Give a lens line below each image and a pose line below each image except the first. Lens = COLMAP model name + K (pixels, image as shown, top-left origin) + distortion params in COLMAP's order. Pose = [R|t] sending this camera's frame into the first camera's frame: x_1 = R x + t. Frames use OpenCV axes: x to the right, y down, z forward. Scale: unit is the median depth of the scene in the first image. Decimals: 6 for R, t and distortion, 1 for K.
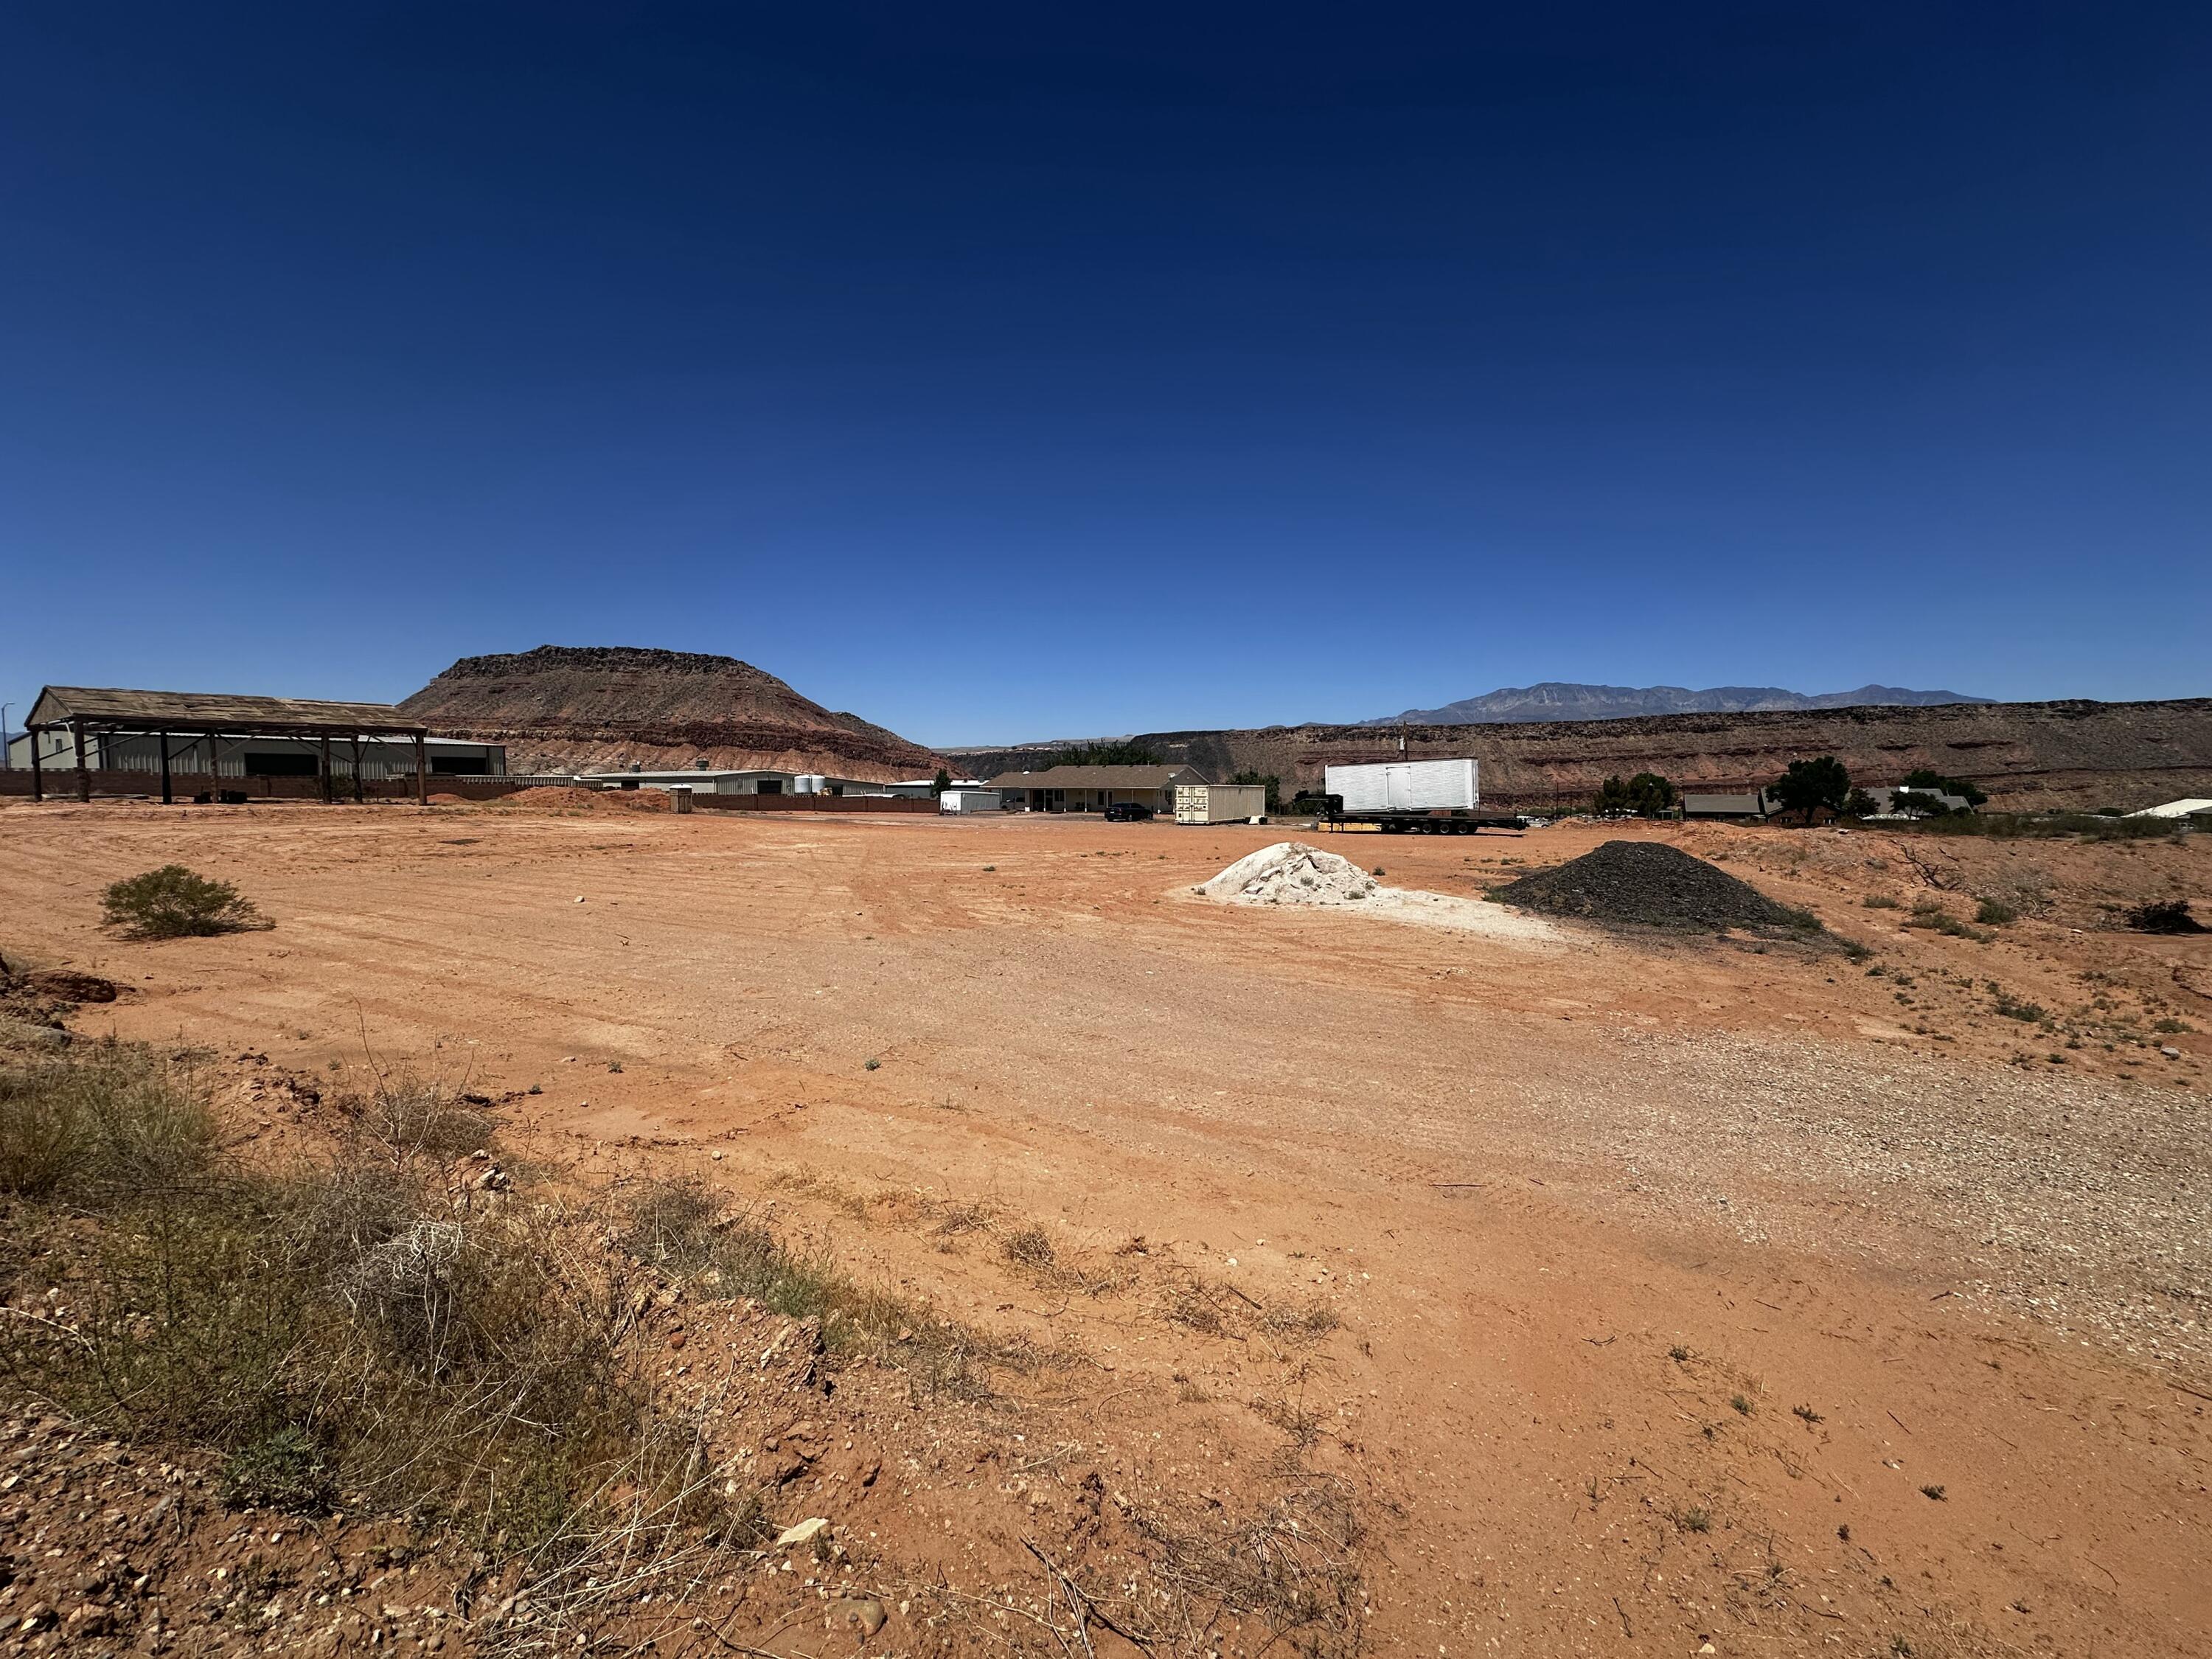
lens RADIAL K [[887.6, 0, 1106.0], [0, 887.6, 829.5], [0, 0, 1]] dist [-0.000177, 0.000354]
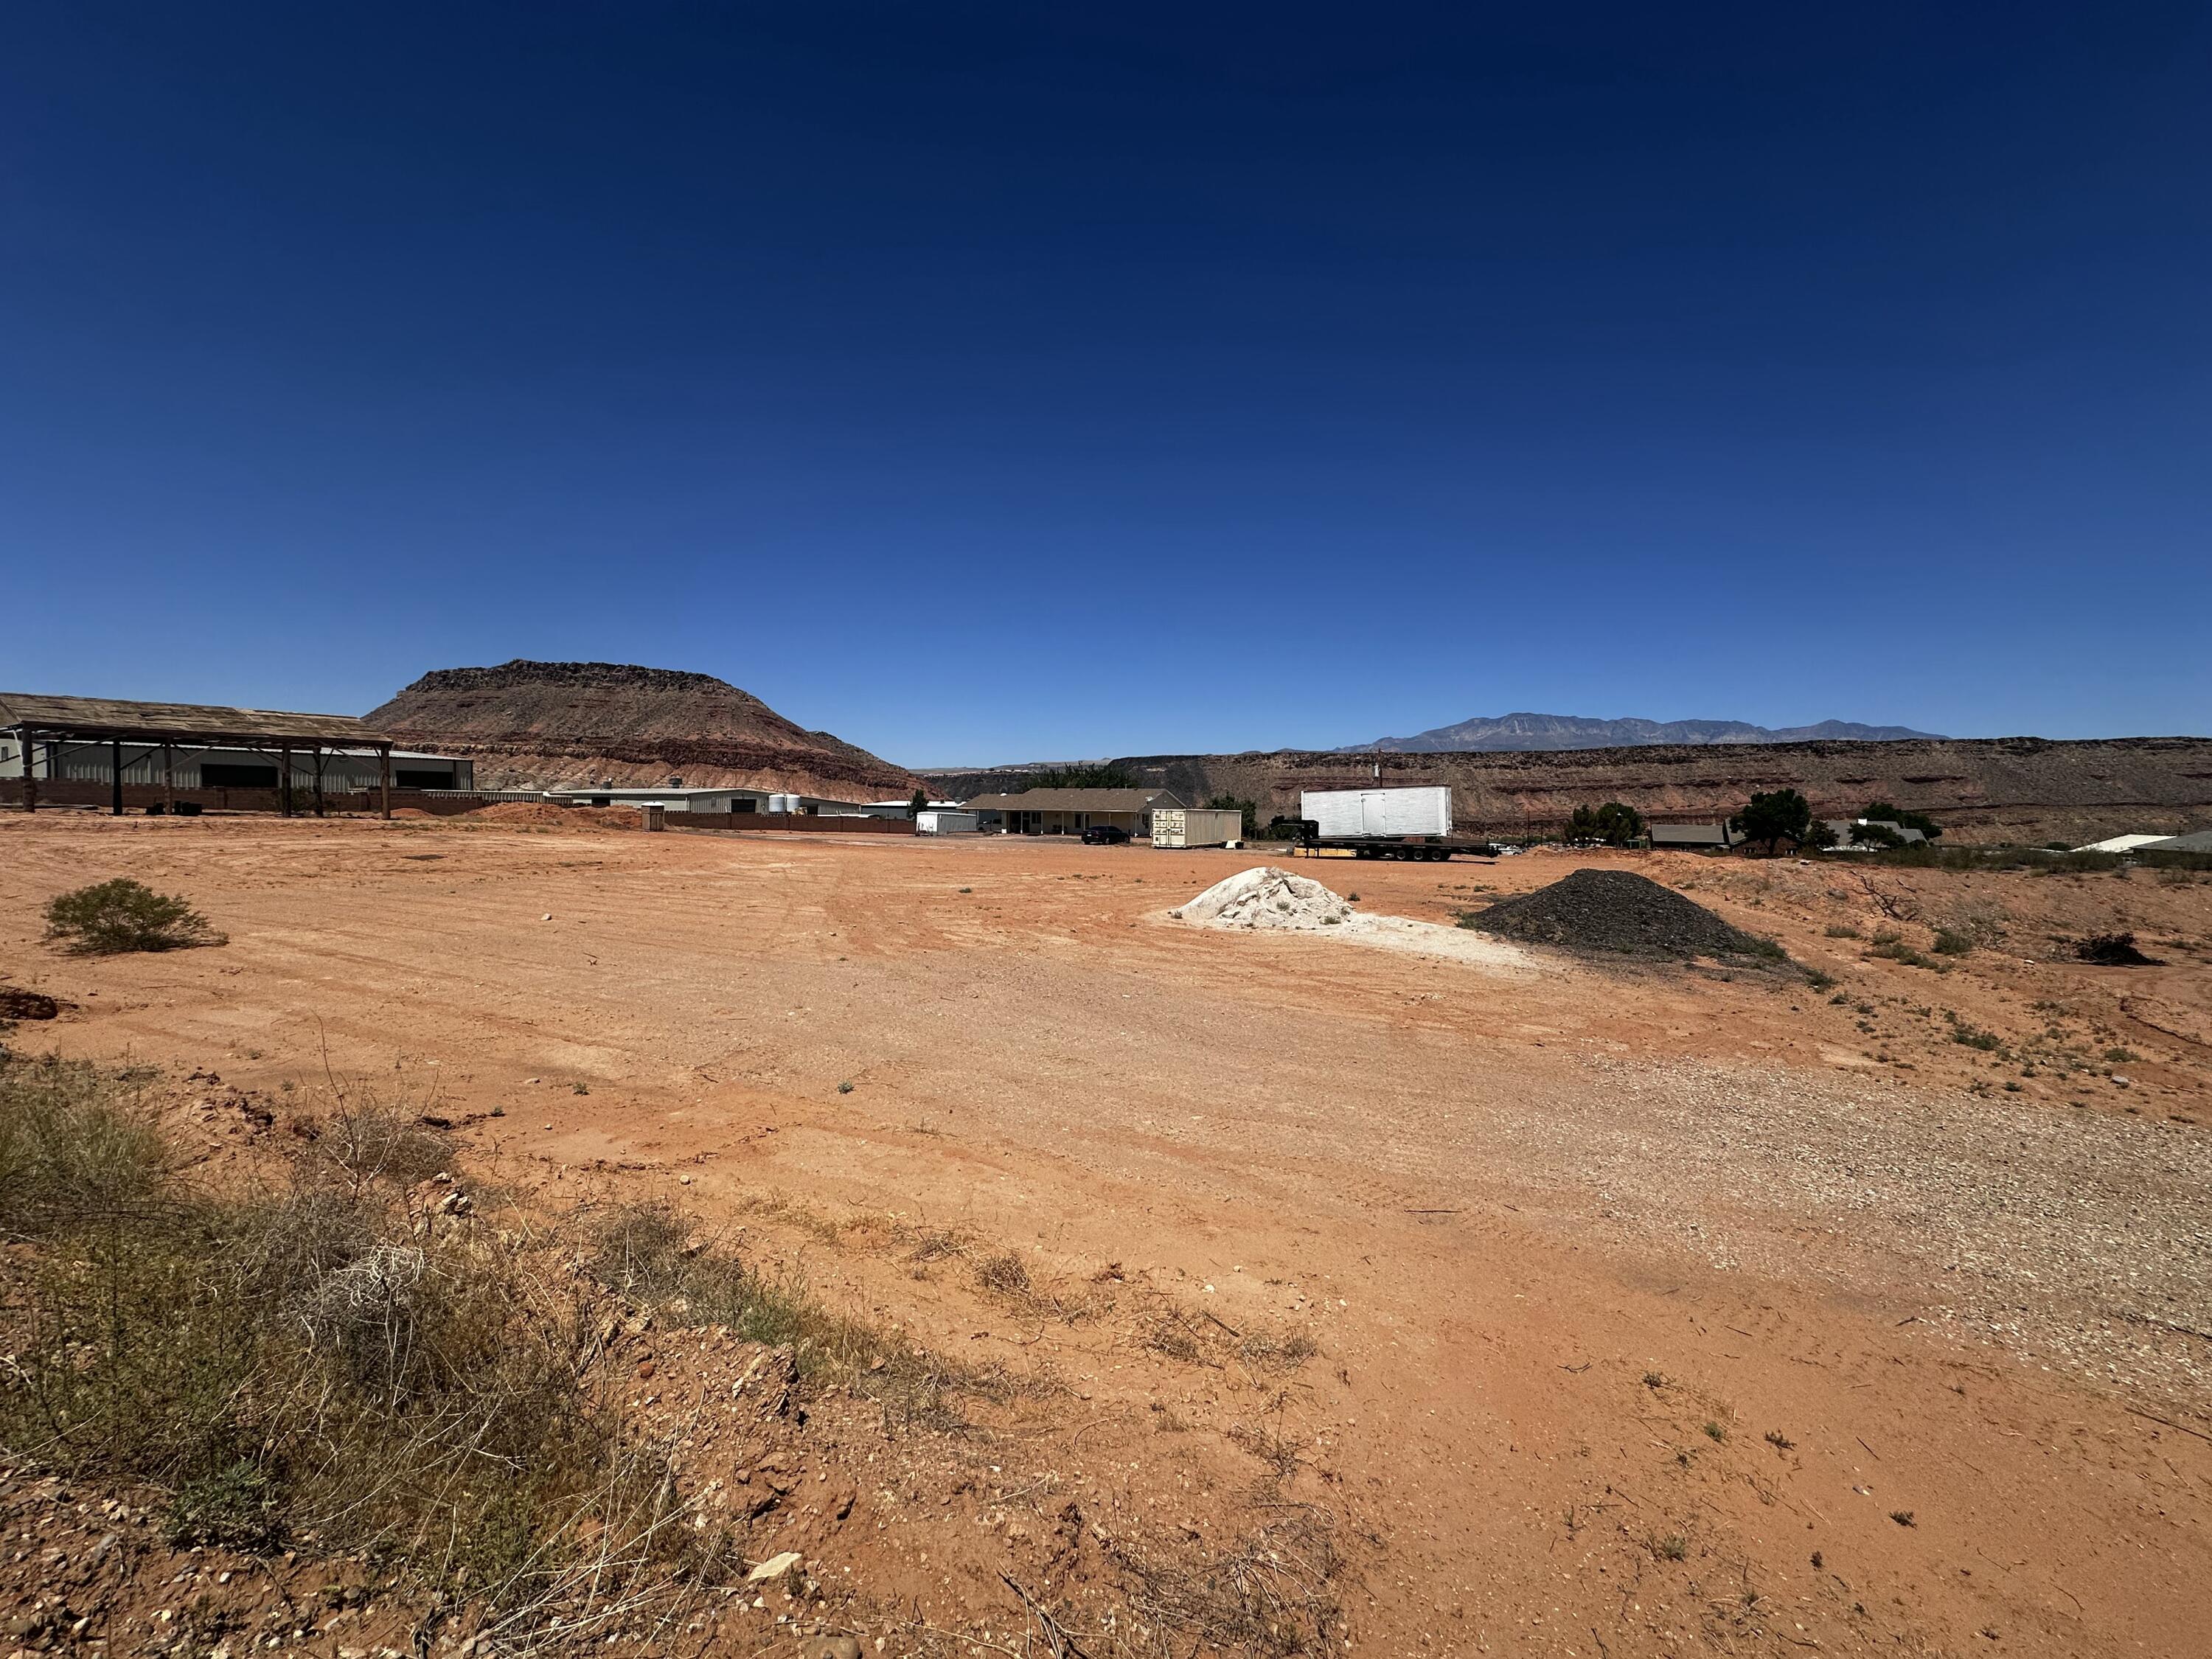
lens RADIAL K [[887.6, 0, 1106.0], [0, 887.6, 829.5], [0, 0, 1]] dist [-0.000177, 0.000354]
pose [[0.999582, 0.011953, 0.026329, -0.002105], [-0.011267, 0.999597, -0.026067, 0.000400], [-0.026630, 0.025759, 0.999313, -0.000807]]
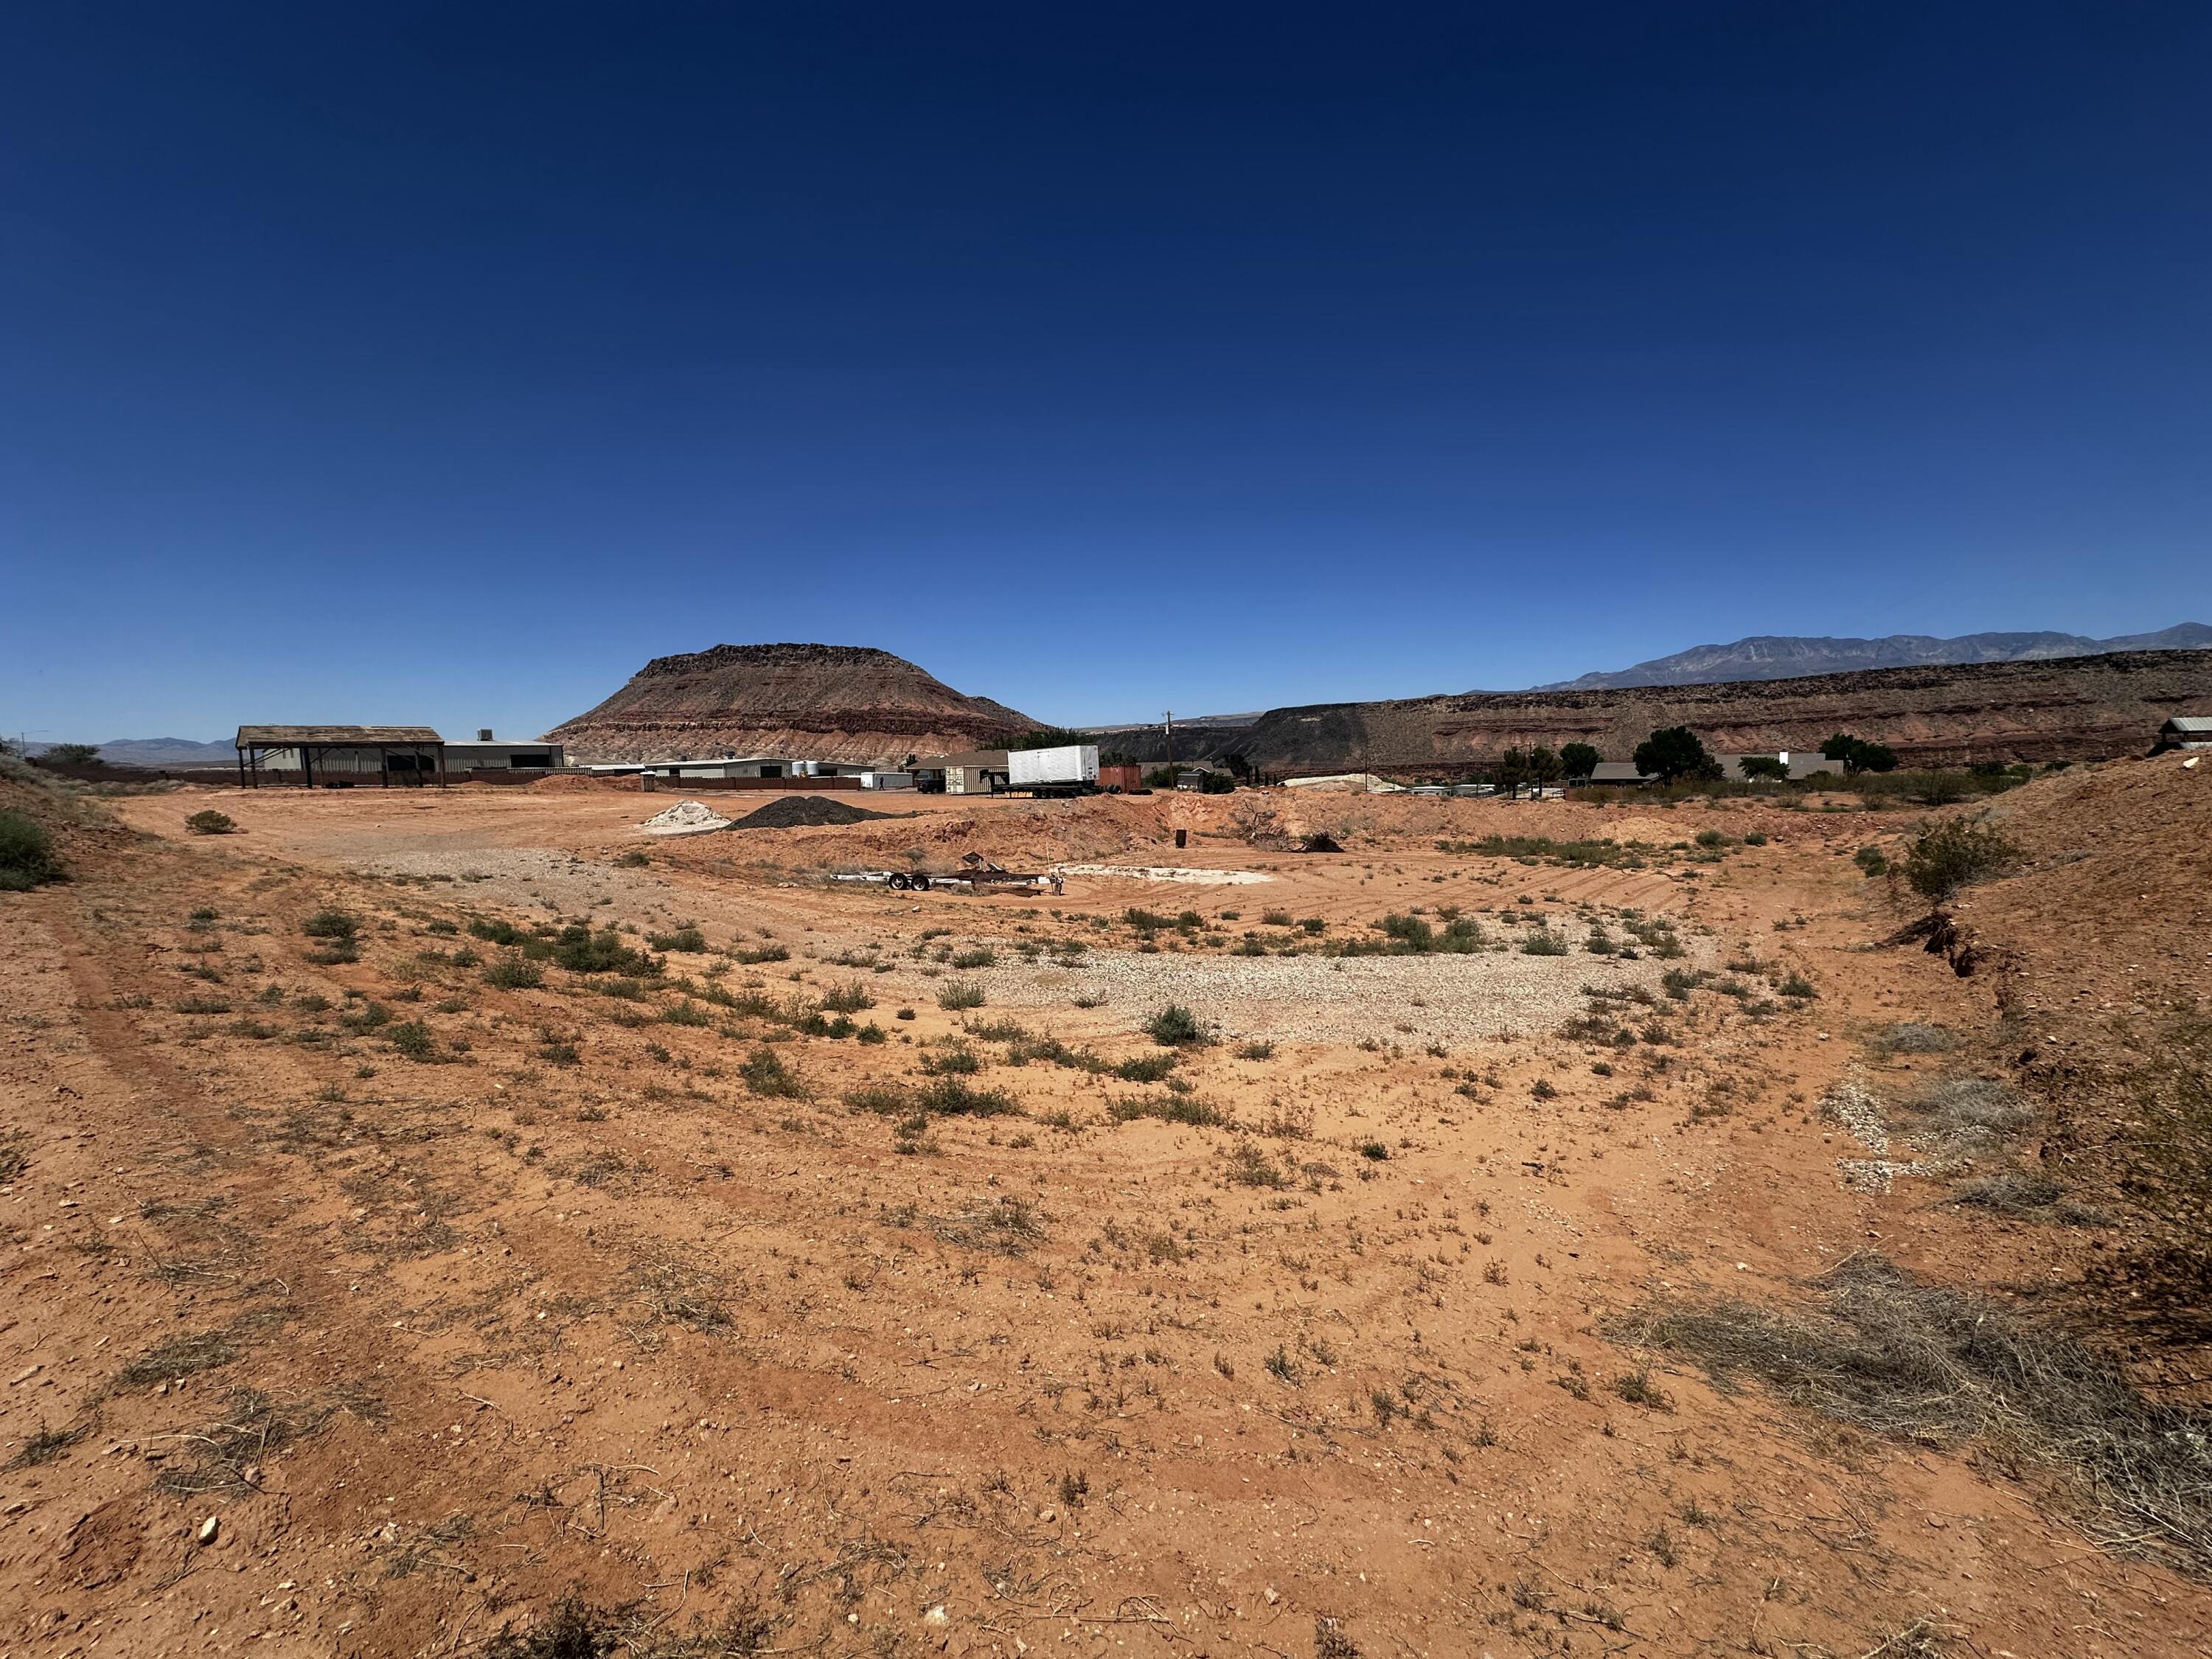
lens RADIAL K [[887.6, 0, 1106.0], [0, 887.6, 829.5], [0, 0, 1]] dist [-0.000177, 0.000354]
pose [[0.985396, -0.005626, -0.170186, 0.298159], [0.010078, 0.999629, 0.025310, 0.008367], [0.169980, -0.026656, 0.985087, -0.172893]]
